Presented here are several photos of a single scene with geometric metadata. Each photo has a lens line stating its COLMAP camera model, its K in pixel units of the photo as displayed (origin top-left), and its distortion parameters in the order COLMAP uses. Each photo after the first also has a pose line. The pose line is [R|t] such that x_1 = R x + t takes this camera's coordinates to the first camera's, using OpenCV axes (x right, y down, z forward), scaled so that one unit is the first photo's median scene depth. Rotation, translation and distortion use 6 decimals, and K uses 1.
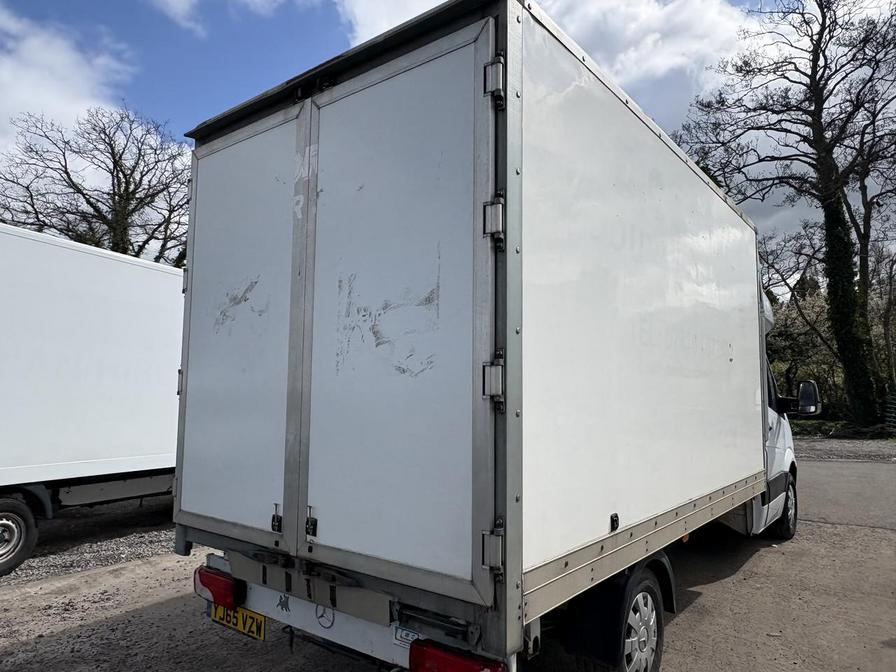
lens RADIAL K [[606.1, 0, 446.6], [0, 606.1, 343.4], [0, 0, 1]] dist [-0.002307, 0.000760]
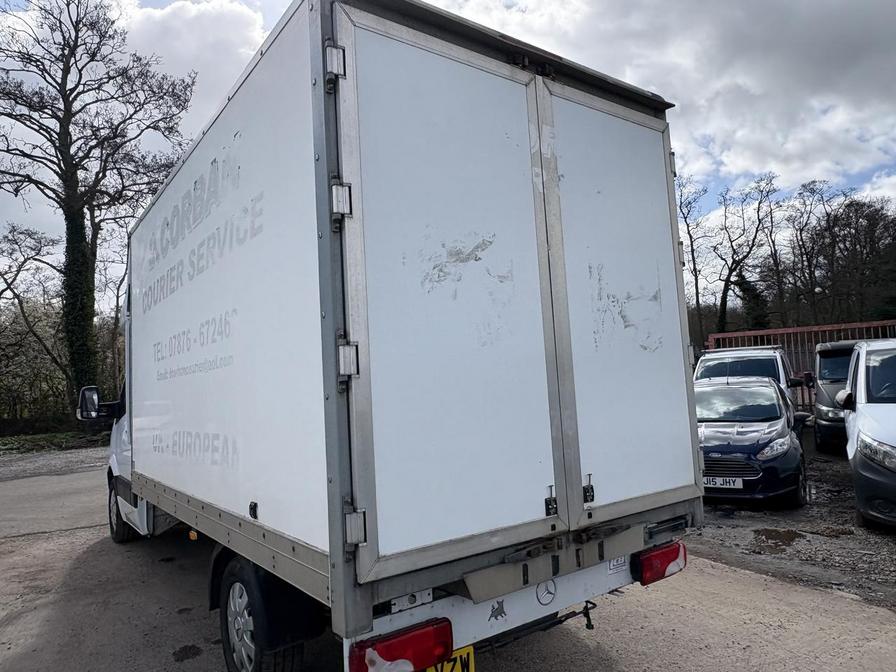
lens RADIAL K [[610.2, 0, 448.0], [0, 610.2, 336.0], [0, 0, 1]] dist [-0.001921, -0.002652]
pose [[0.271494, 0.060812, 0.960517, -1.252241], [-0.022844, 0.998128, -0.056736, 0.089143], [-0.962169, -0.006539, 0.272375, 0.895715]]
